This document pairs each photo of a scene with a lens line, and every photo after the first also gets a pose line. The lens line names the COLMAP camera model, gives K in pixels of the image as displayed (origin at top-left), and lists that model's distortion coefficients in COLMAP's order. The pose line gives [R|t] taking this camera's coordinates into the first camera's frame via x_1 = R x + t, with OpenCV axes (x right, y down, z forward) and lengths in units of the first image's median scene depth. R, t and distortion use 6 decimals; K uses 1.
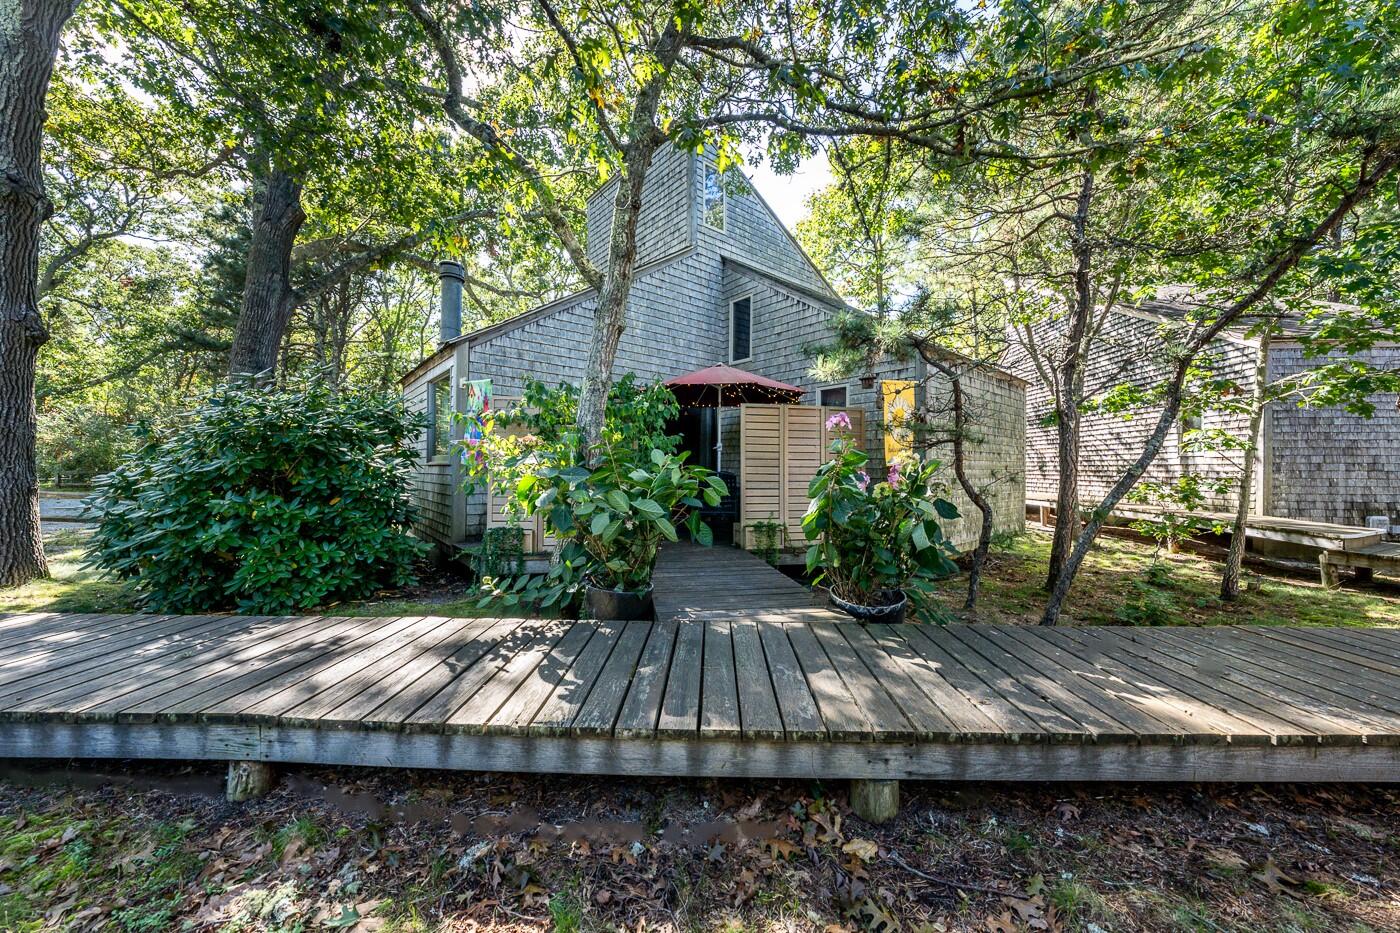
lens RADIAL K [[492.8, 0, 699.1], [0, 492.8, 466.8], [0, 0, 1]] dist [0.000179, 0.000088]
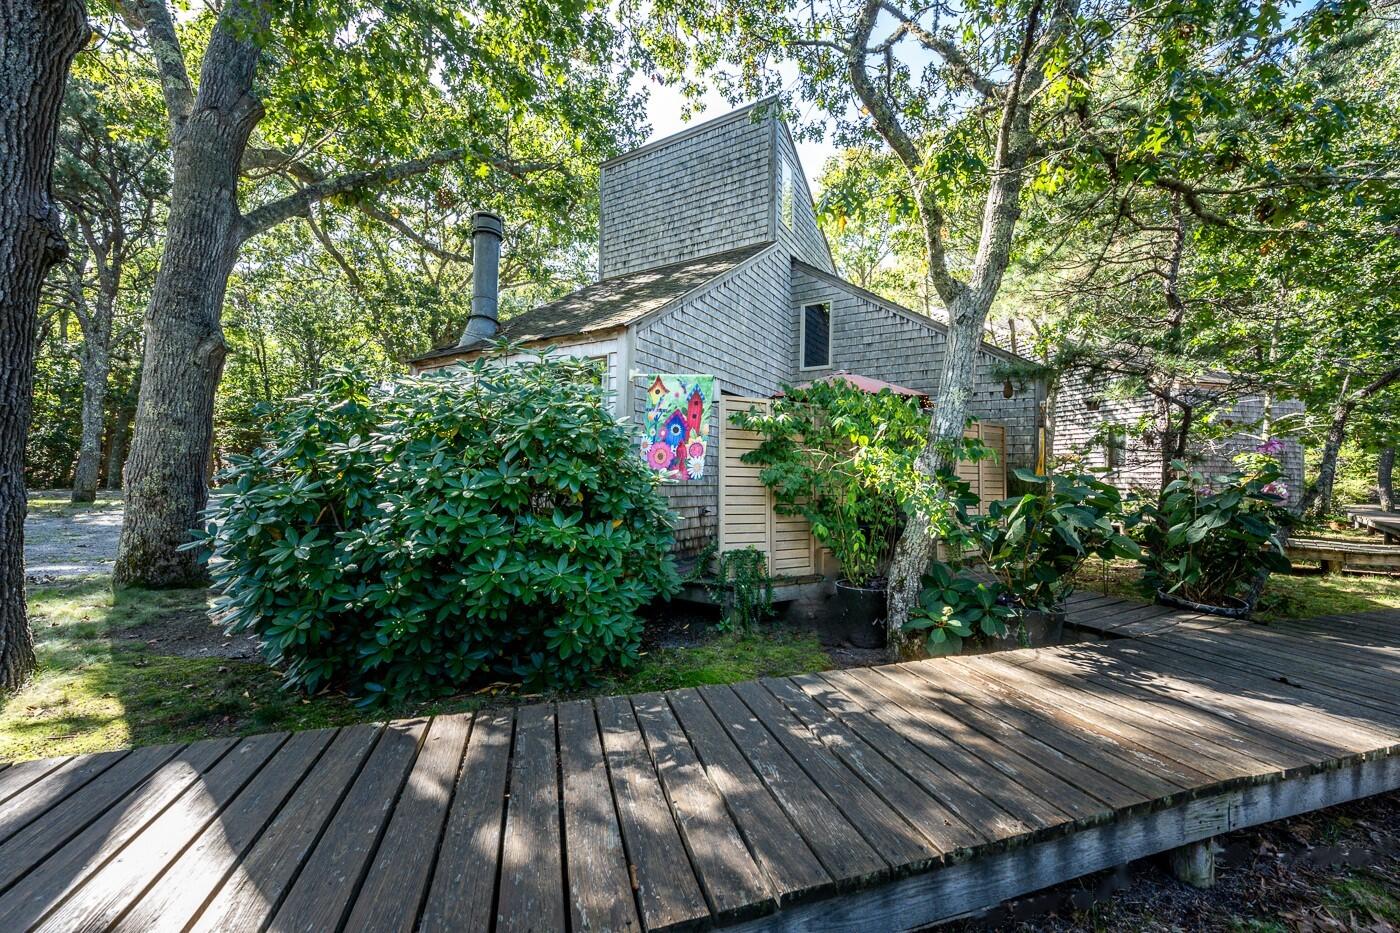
lens RADIAL K [[531.3, 0, 703.3], [0, 531.3, 467.5], [0, 0, 1]] dist [0.001854, 0.000196]
pose [[0.940407, 0.008715, 0.339939, -0.475309], [-0.001791, 0.999785, -0.020678, 0.001477], [-0.340046, 0.018837, 0.940220, 0.106064]]
